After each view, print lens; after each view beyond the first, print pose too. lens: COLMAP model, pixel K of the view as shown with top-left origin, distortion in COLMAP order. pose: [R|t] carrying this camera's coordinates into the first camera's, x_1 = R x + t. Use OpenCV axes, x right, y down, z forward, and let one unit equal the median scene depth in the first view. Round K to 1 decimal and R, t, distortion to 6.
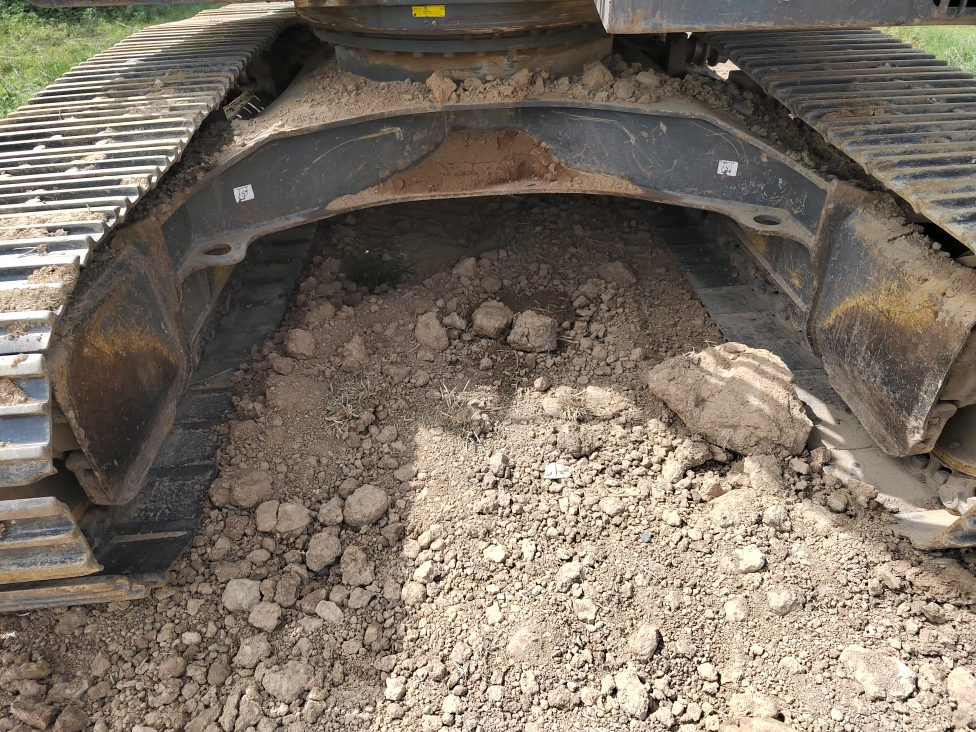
lens RADIAL K [[664.7, 0, 492.3], [0, 664.7, 372.8], [0, 0, 1]] dist [0.046844, -0.042431]
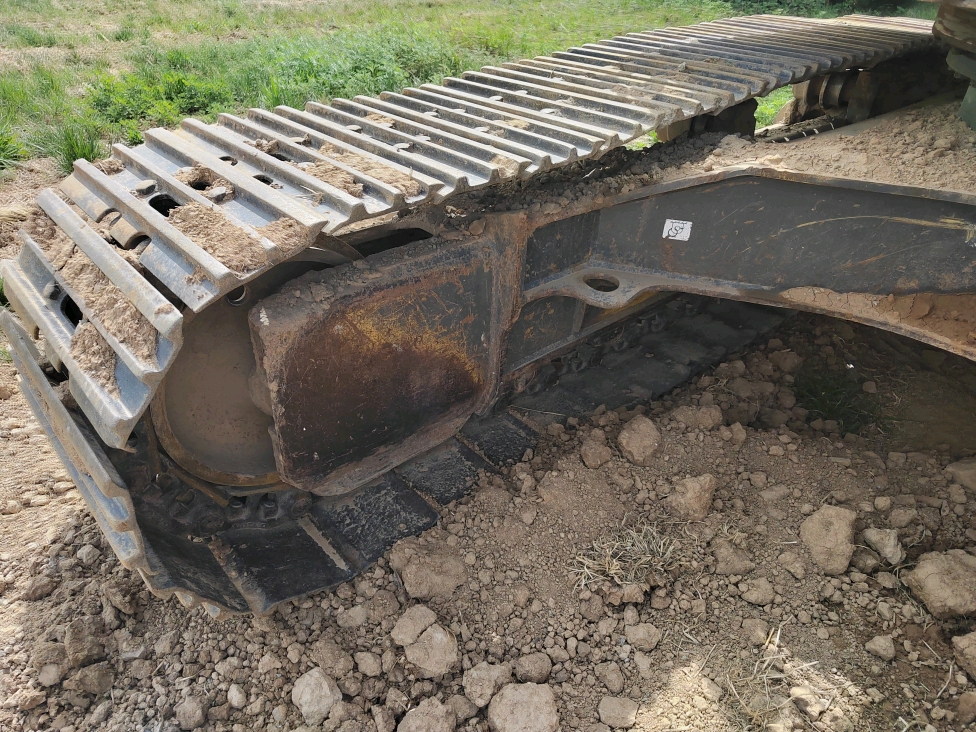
lens RADIAL K [[664.7, 0, 492.3], [0, 664.7, 372.8], [0, 0, 1]] dist [0.046844, -0.042431]
pose [[0.614776, 0.497493, -0.612006, 0.025206], [-0.512513, 0.841794, 0.169453, -0.161383], [0.599484, 0.209485, 0.772486, 0.364074]]
